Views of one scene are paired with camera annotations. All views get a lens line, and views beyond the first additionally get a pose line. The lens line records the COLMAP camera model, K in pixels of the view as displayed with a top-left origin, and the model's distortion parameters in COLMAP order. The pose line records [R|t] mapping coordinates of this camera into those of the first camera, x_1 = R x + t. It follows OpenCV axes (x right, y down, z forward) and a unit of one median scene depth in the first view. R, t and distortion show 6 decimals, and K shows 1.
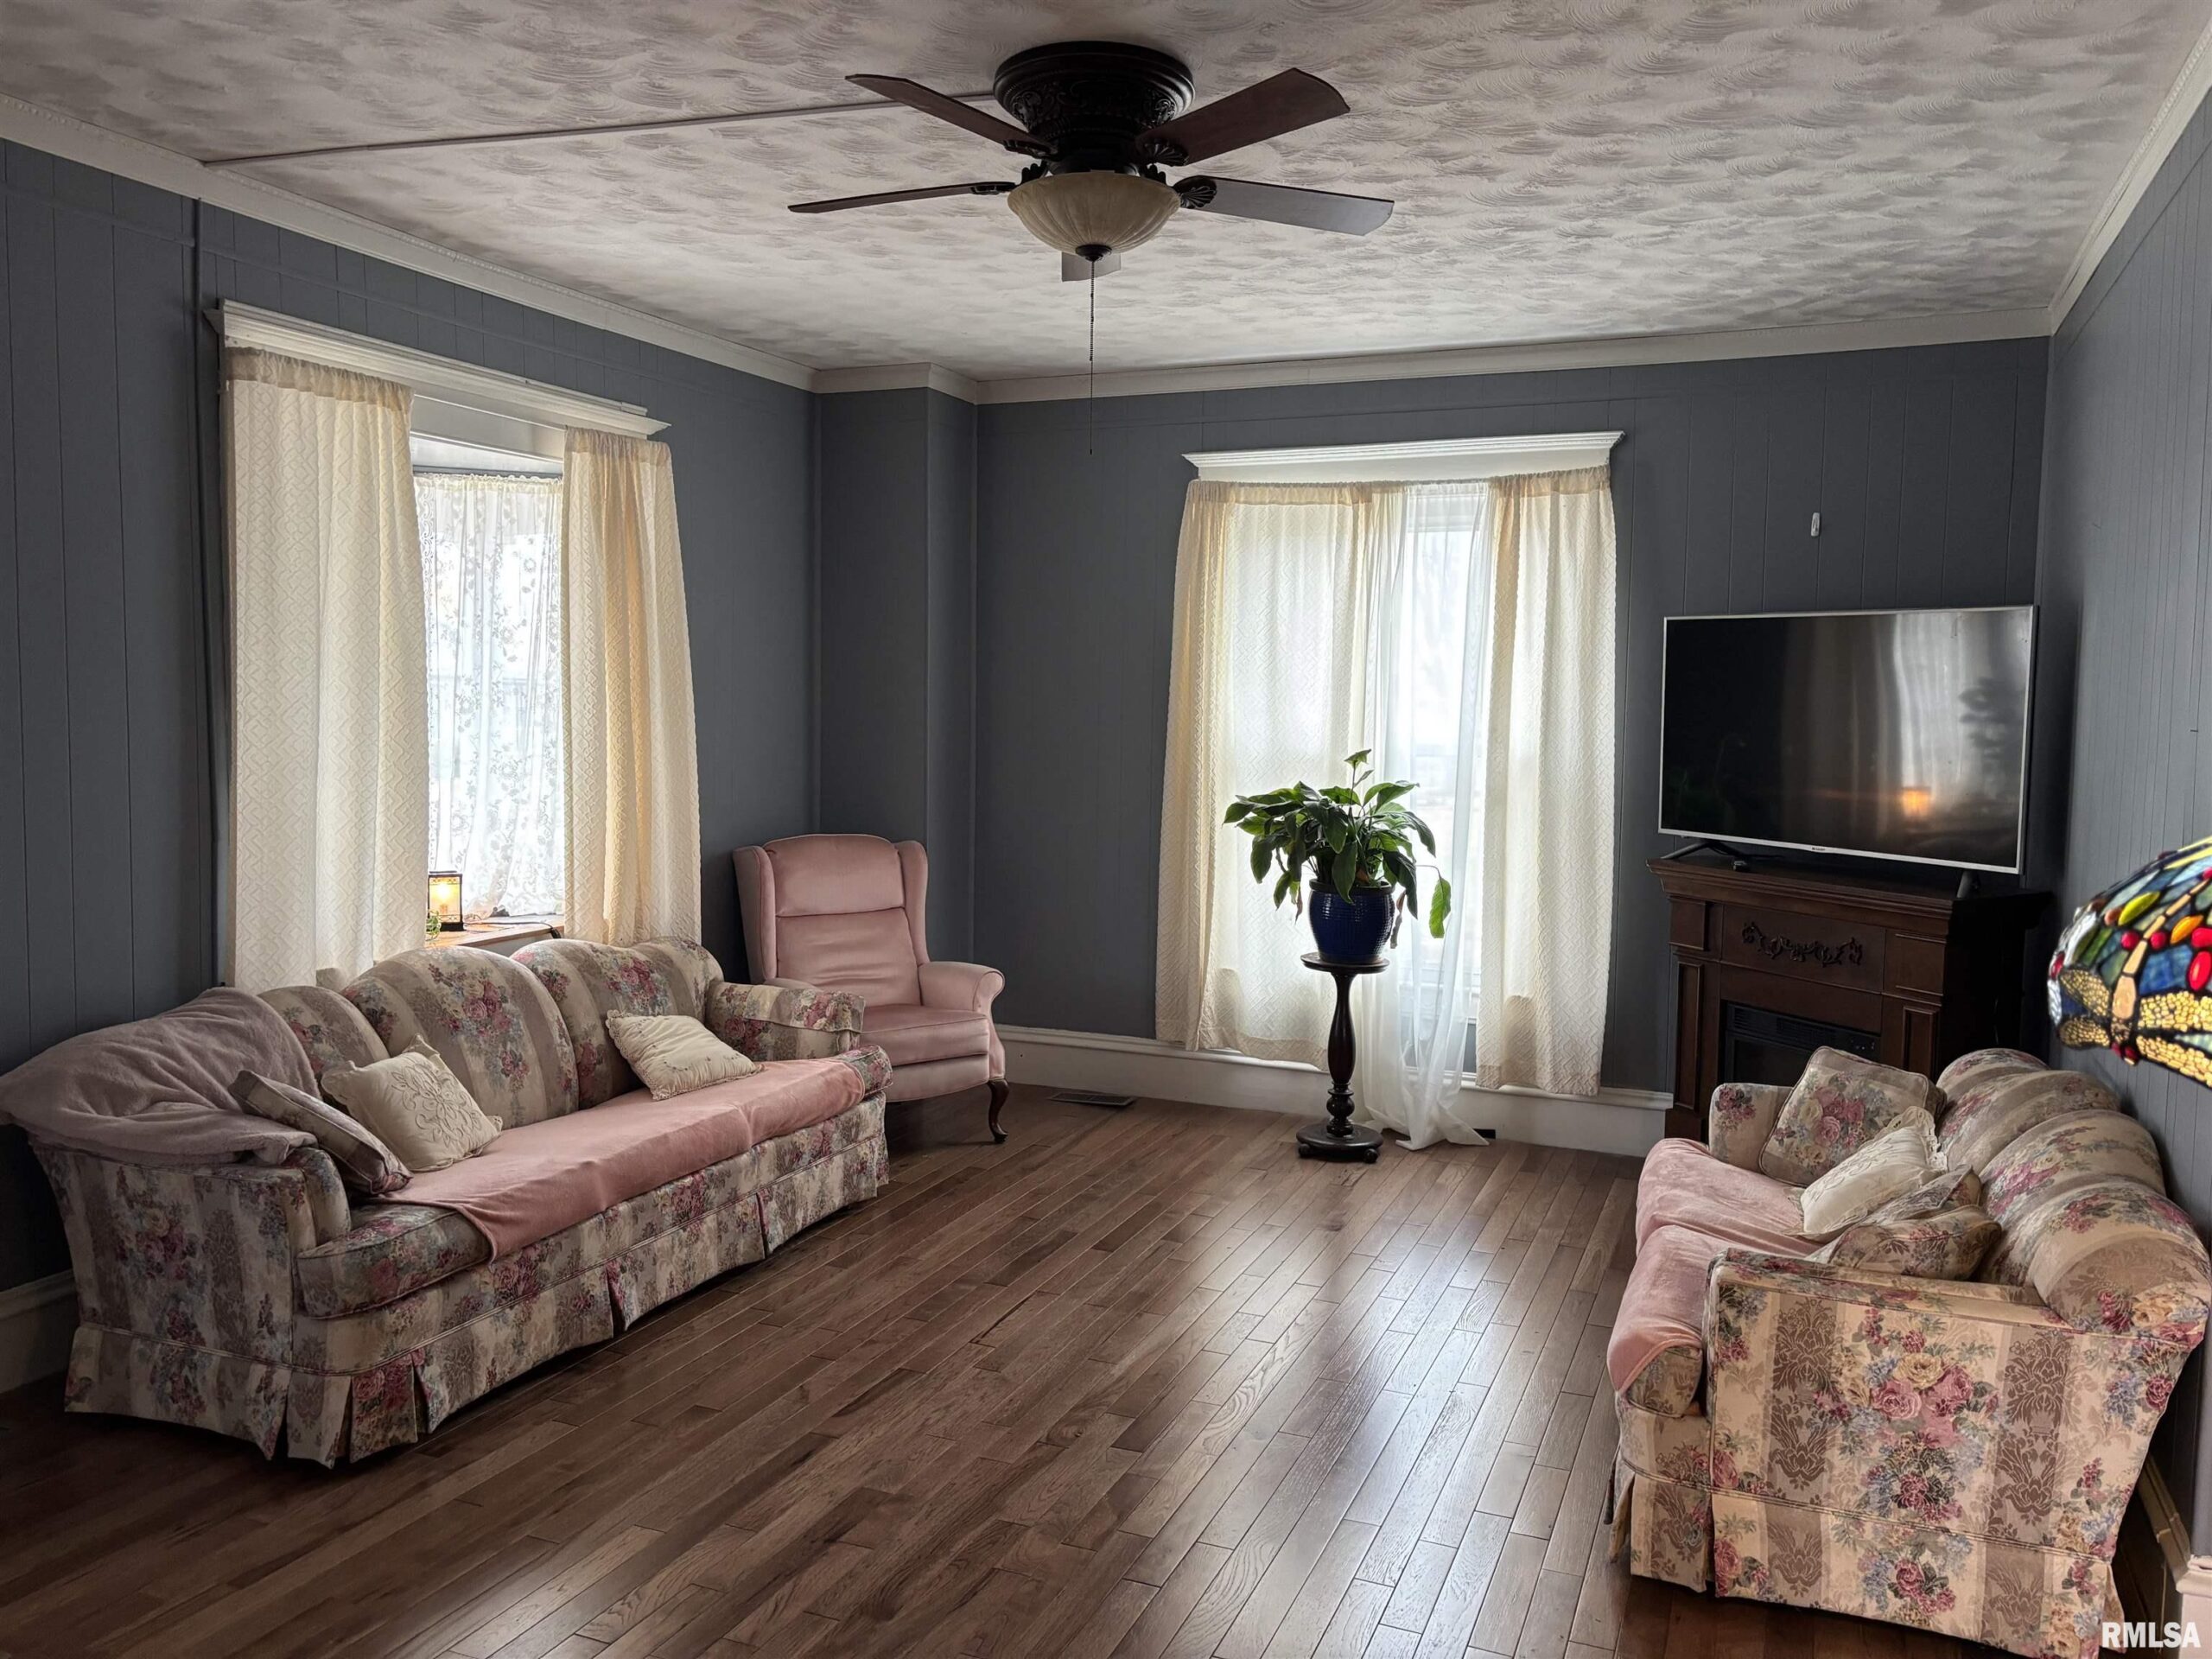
lens RADIAL K [[1670.3, 0, 1125.6], [0, 1670.3, 824.7], [0, 0, 1]] dist [0.069400, -0.070975]
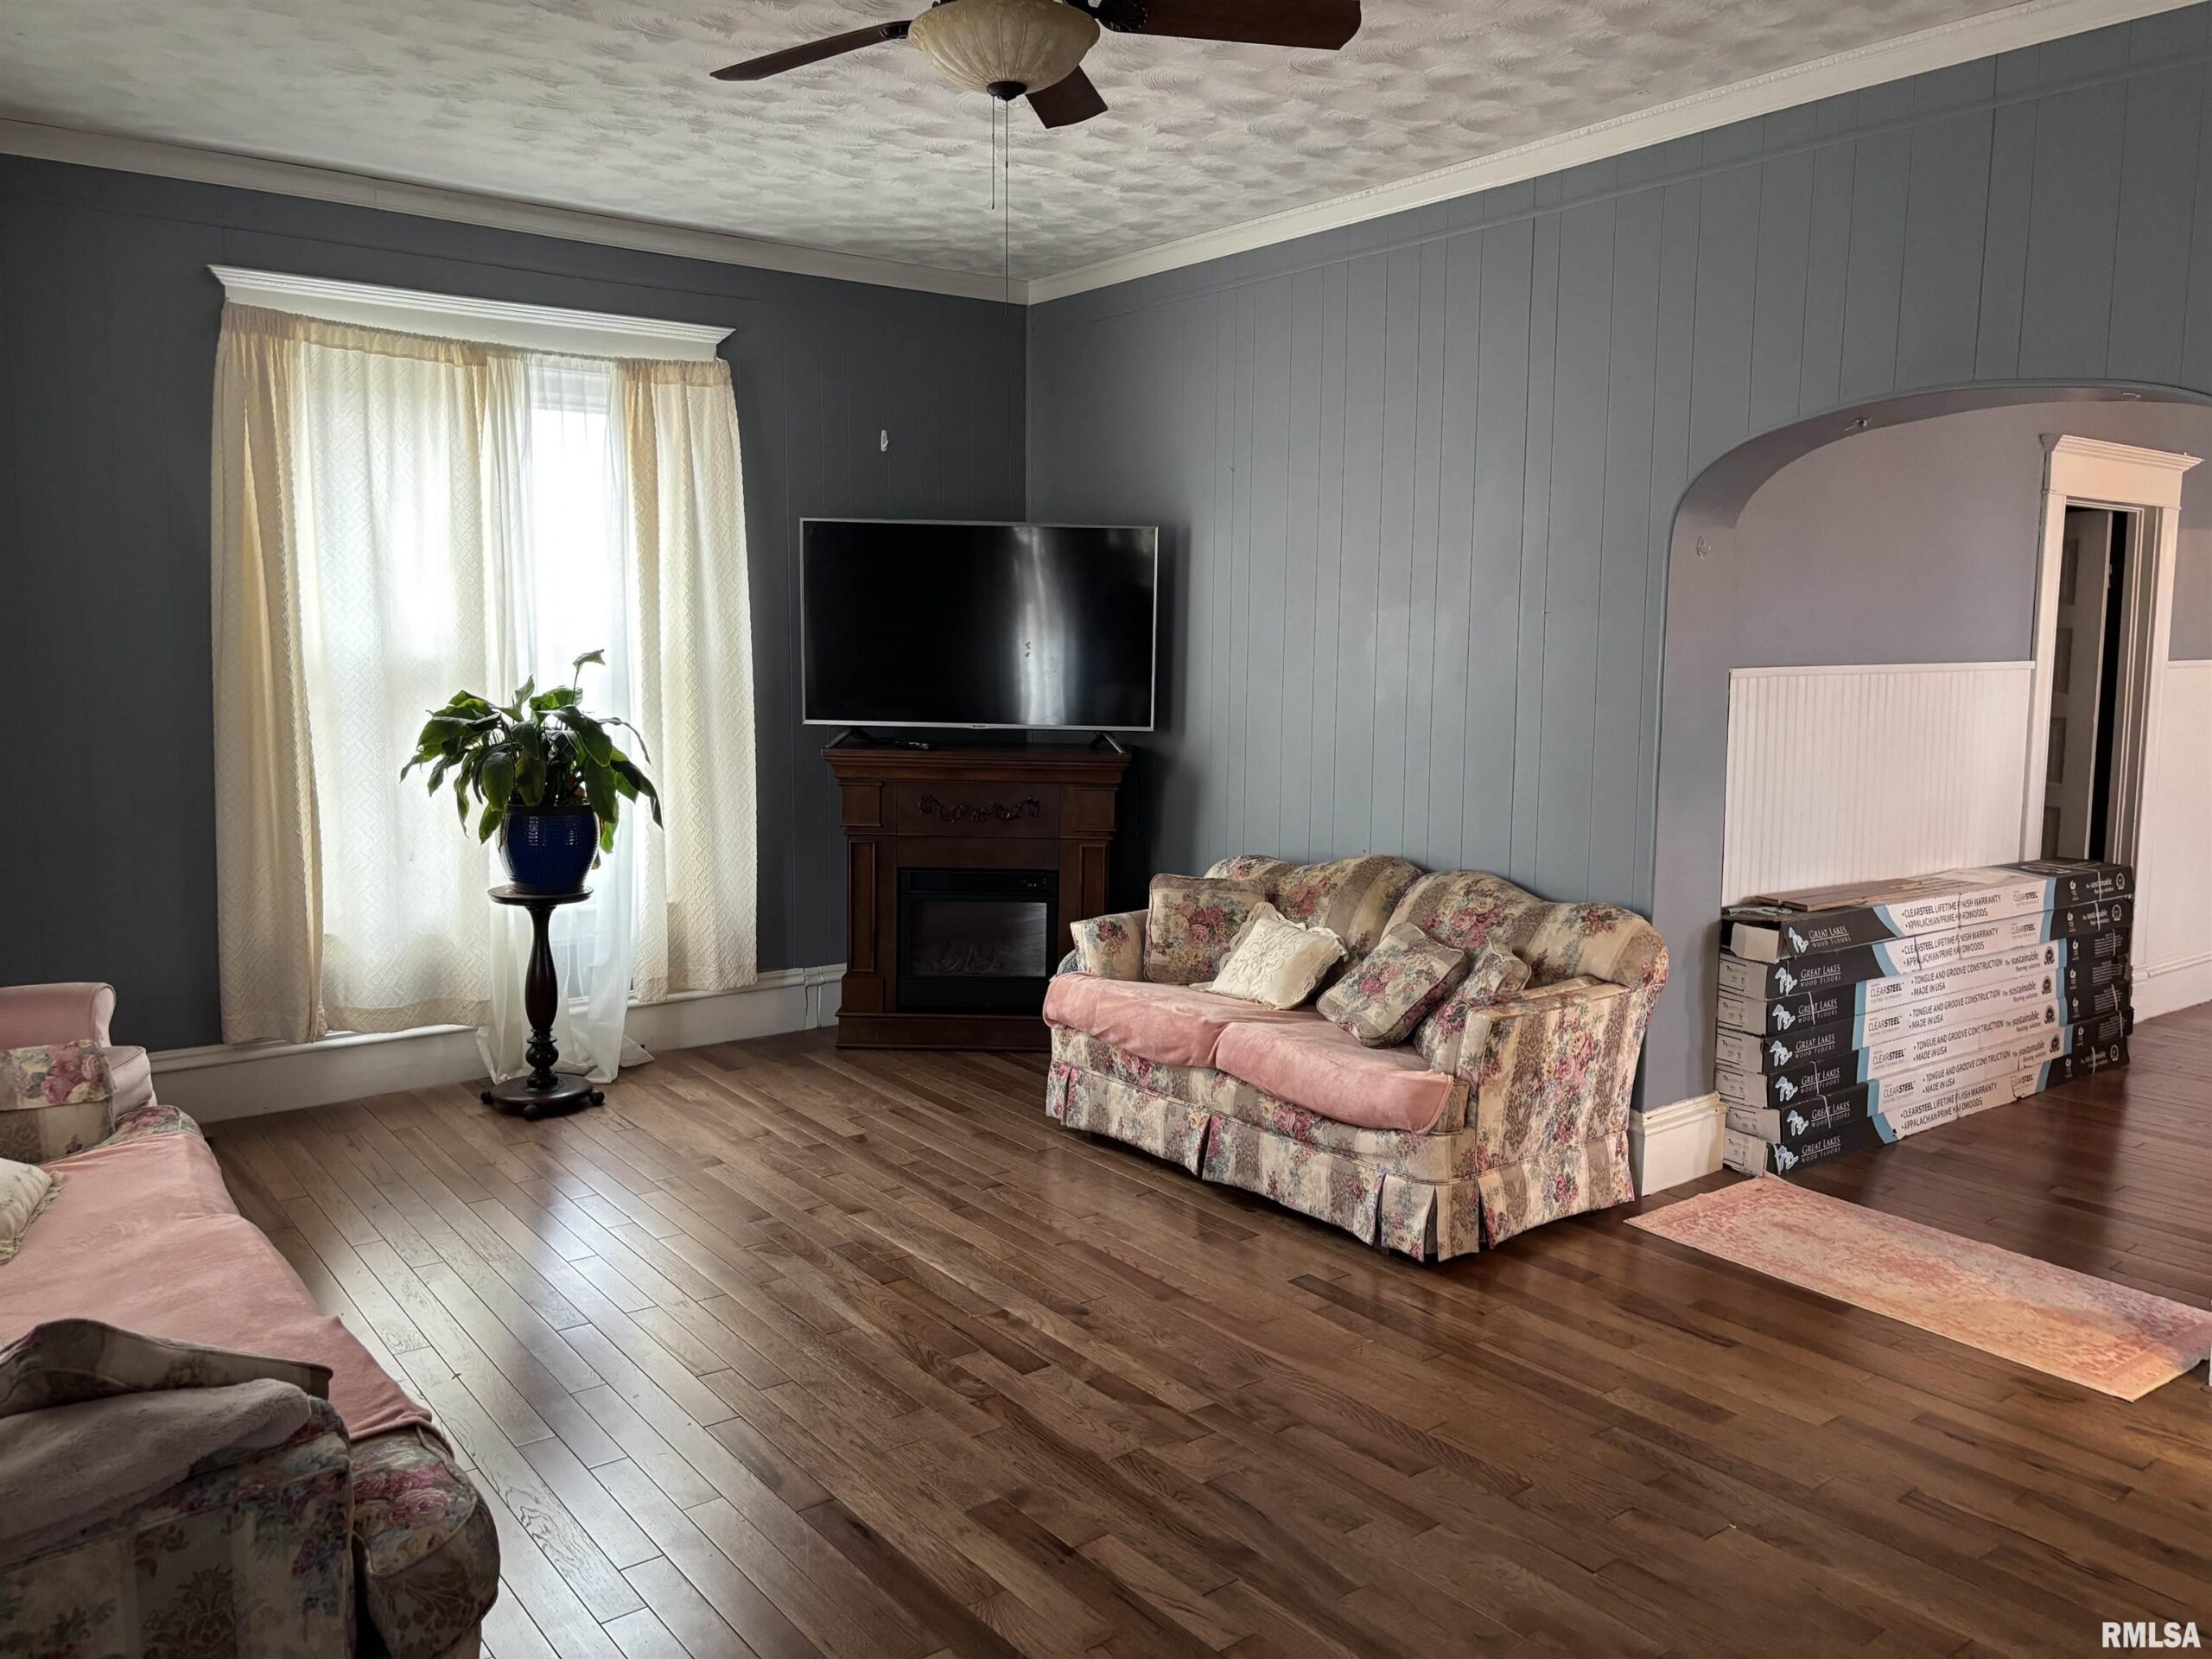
lens RADIAL K [[1670.3, 0, 1101.6], [0, 1670.3, 806.4], [0, 0, 1]] dist [0.069400, -0.070975]
pose [[0.504152, -0.104684, 0.857247, -0.786326], [0.066607, 0.994383, 0.082258, -0.027789], [-0.861043, 0.015628, 0.508292, 0.481469]]
